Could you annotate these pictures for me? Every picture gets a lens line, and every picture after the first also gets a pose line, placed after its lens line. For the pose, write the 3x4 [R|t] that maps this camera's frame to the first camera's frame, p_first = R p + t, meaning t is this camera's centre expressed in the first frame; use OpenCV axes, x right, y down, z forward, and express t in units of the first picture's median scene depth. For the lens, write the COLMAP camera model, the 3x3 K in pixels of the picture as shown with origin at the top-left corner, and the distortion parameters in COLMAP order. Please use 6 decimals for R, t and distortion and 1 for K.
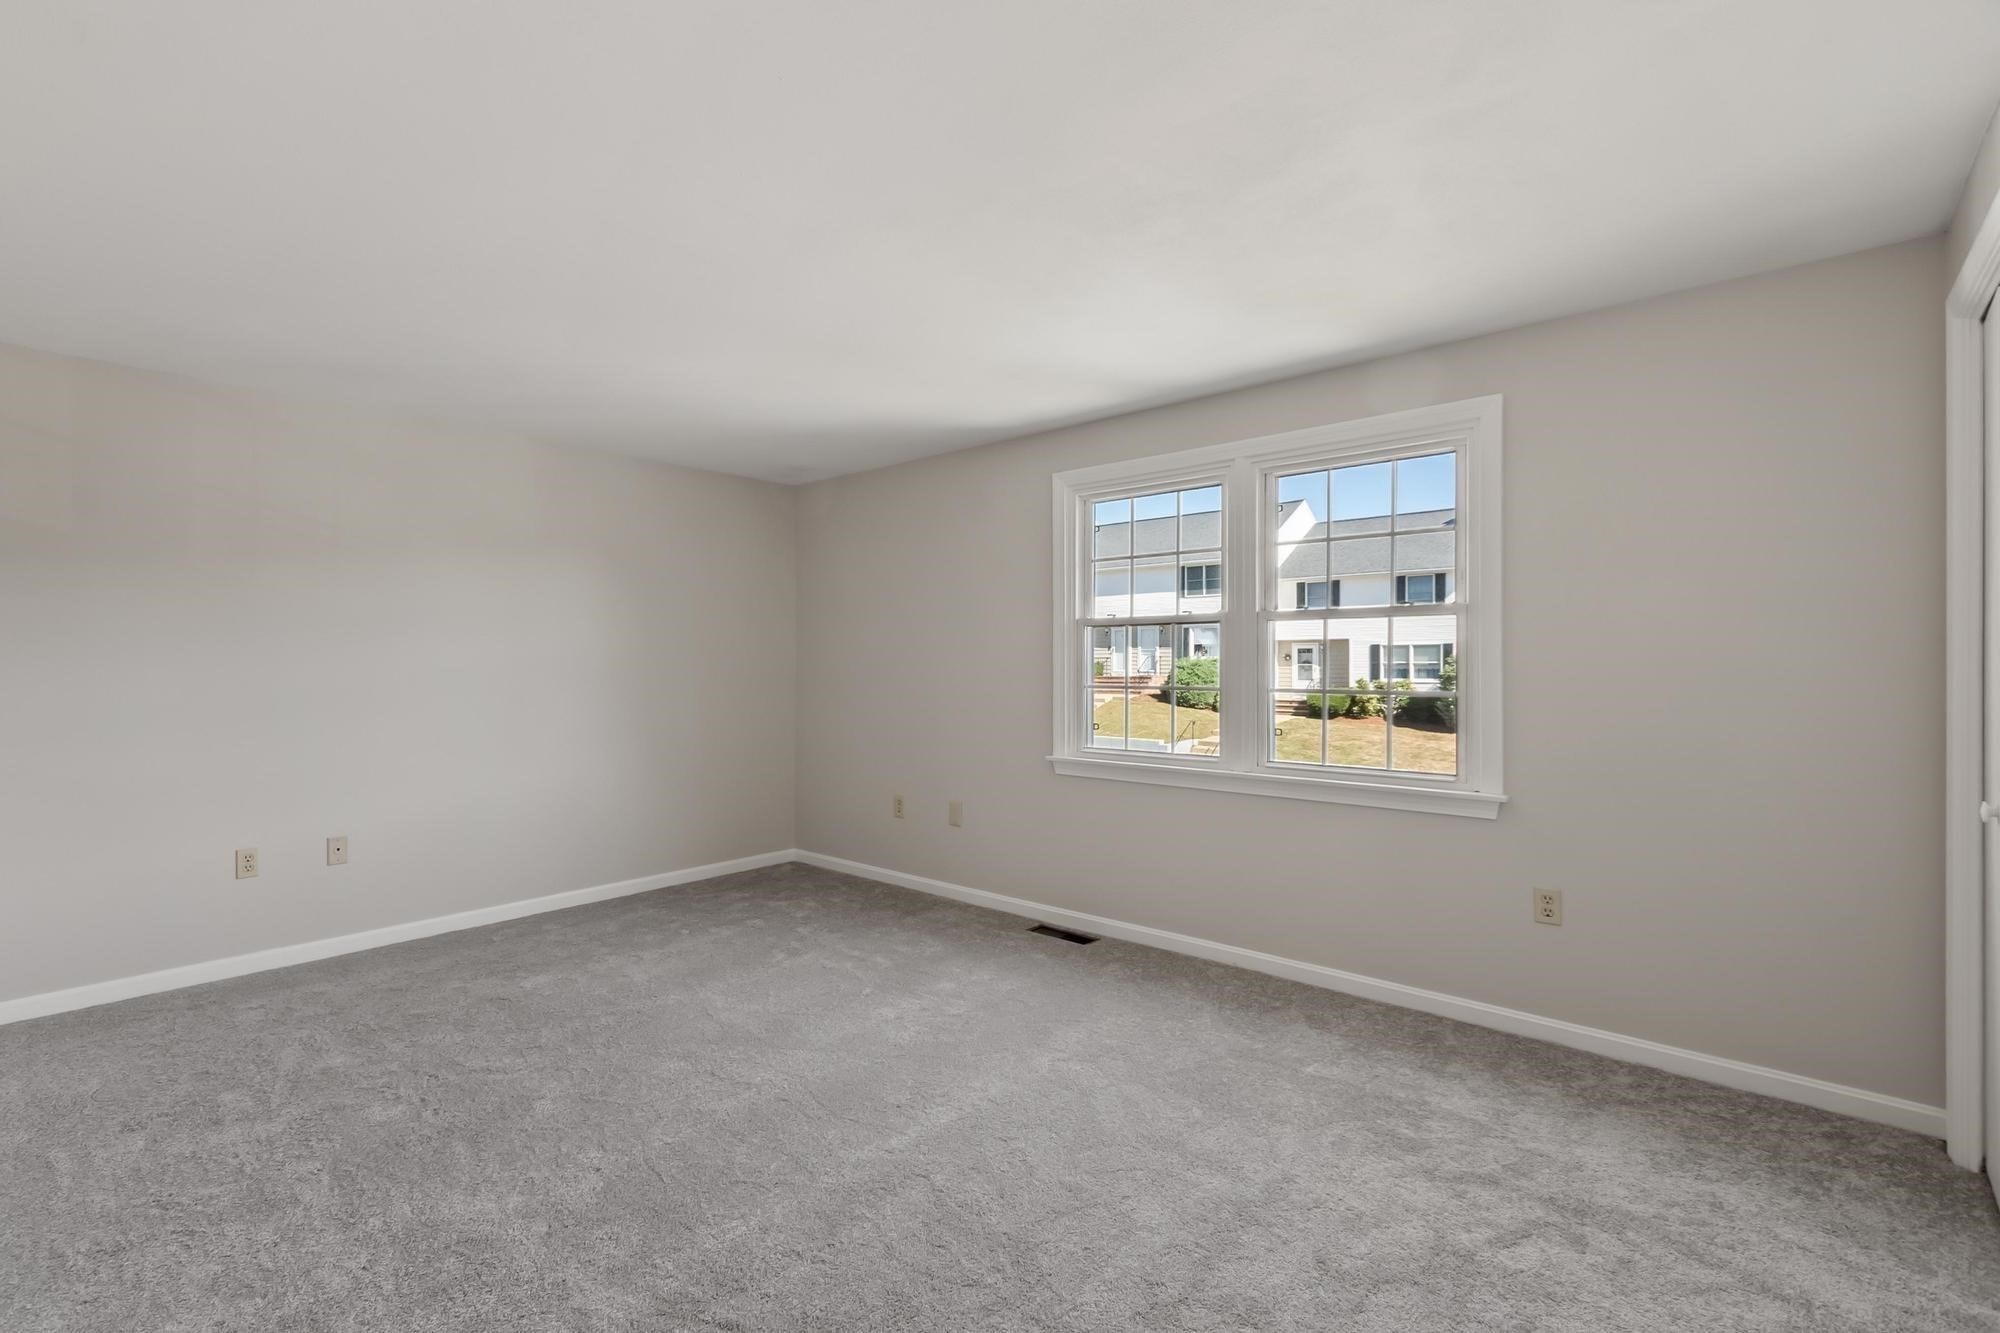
lens RADIAL K [[895.6, 0, 948.9], [0, 895.6, 671.1], [0, 0, 1]] dist [0.003501, 0.000256]
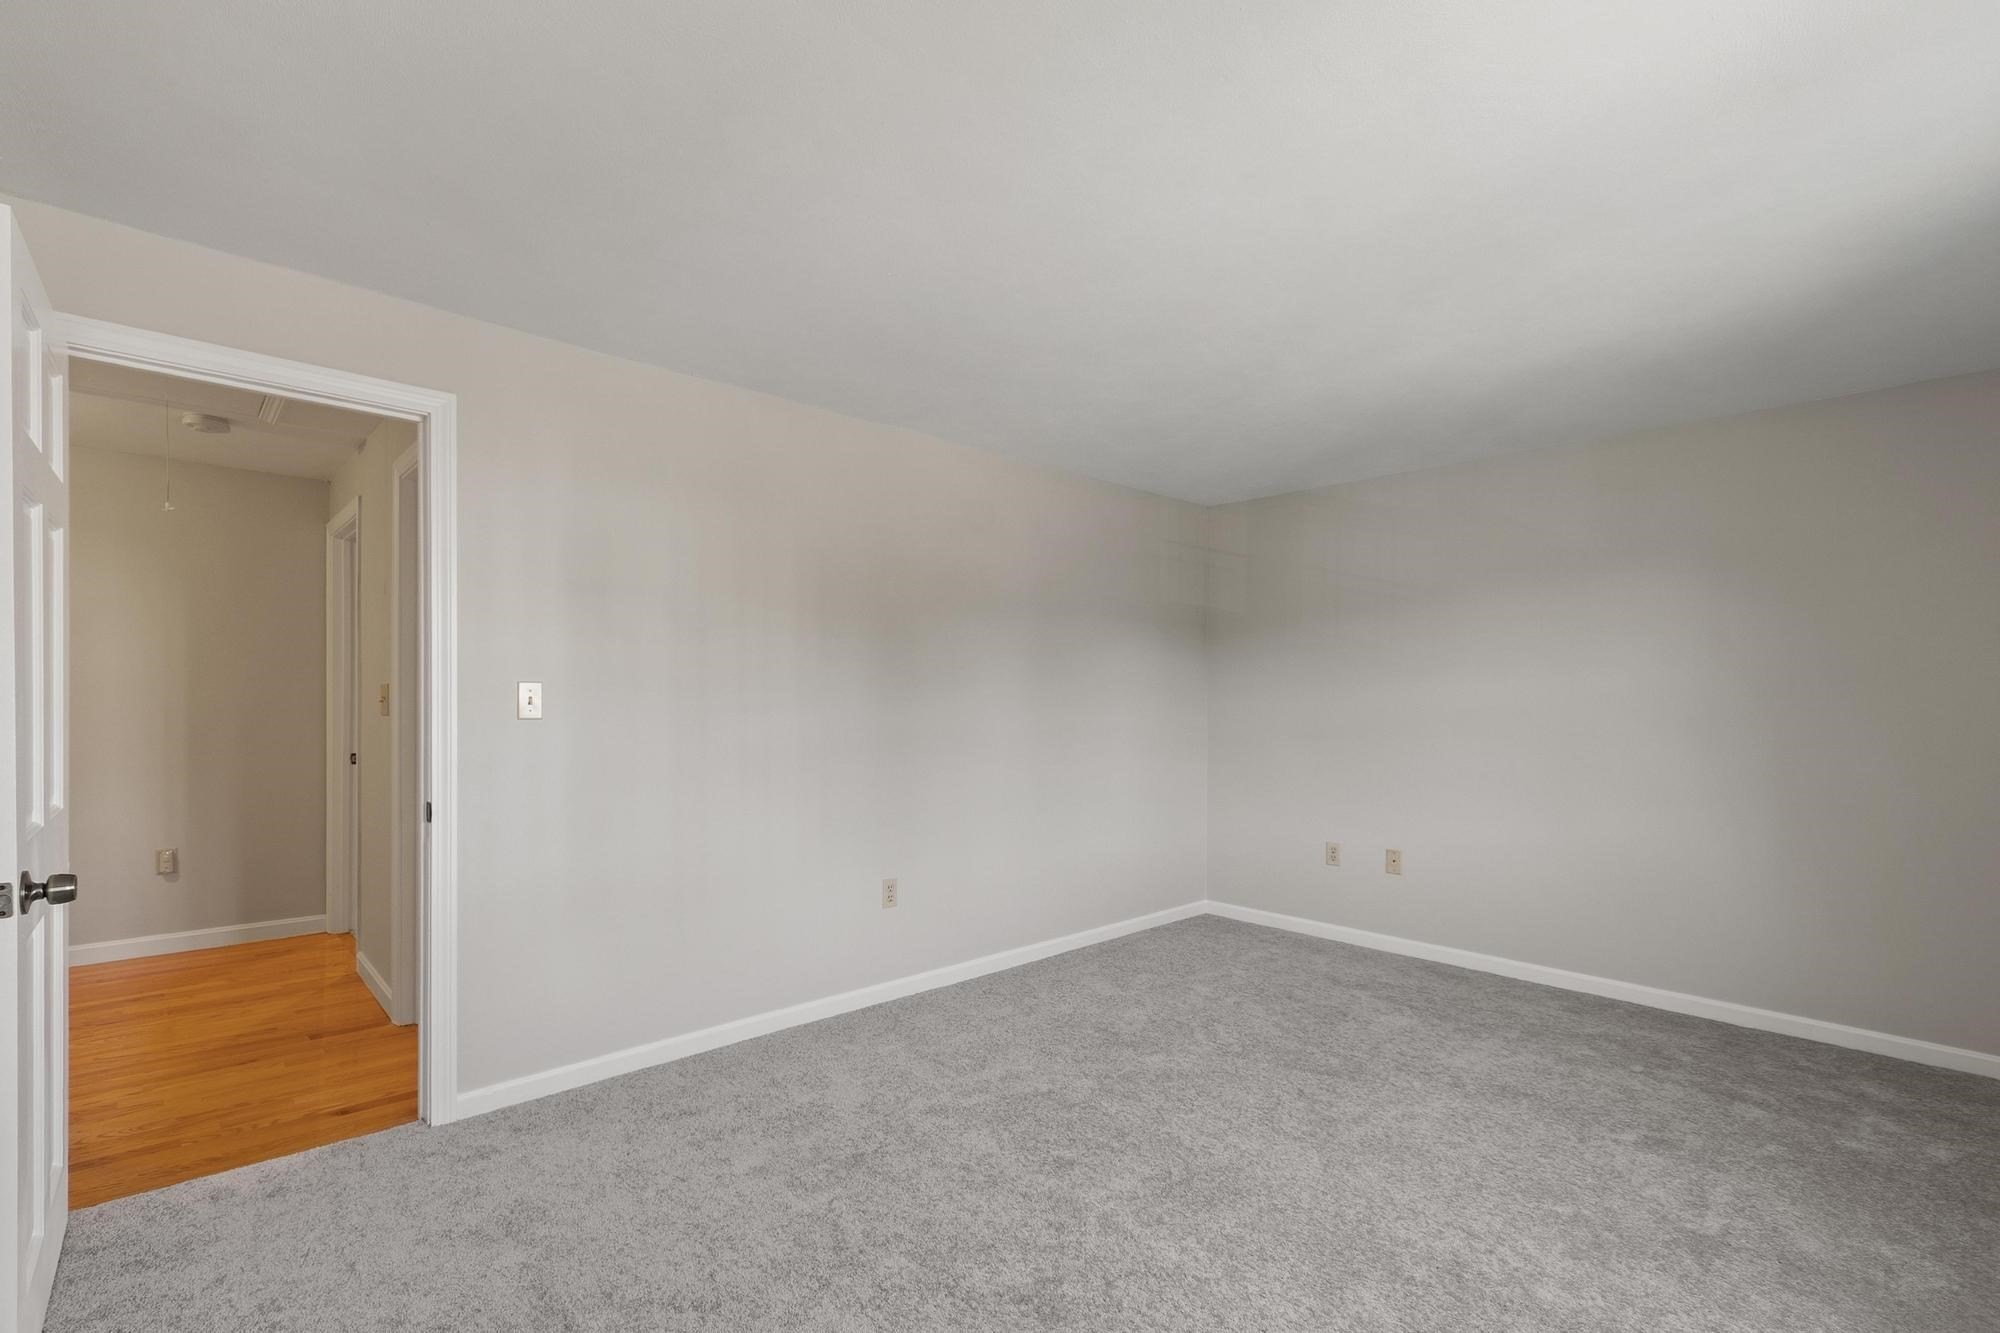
lens RADIAL K [[895.6, 0, 948.9], [0, 895.6, 671.1], [0, 0, 1]] dist [0.003501, 0.000256]
pose [[-0.105423, -0.025329, -0.994105, 0.582860], [-0.011063, 0.999644, -0.024297, -0.014424], [0.994366, 0.008436, -0.105665, 0.584627]]
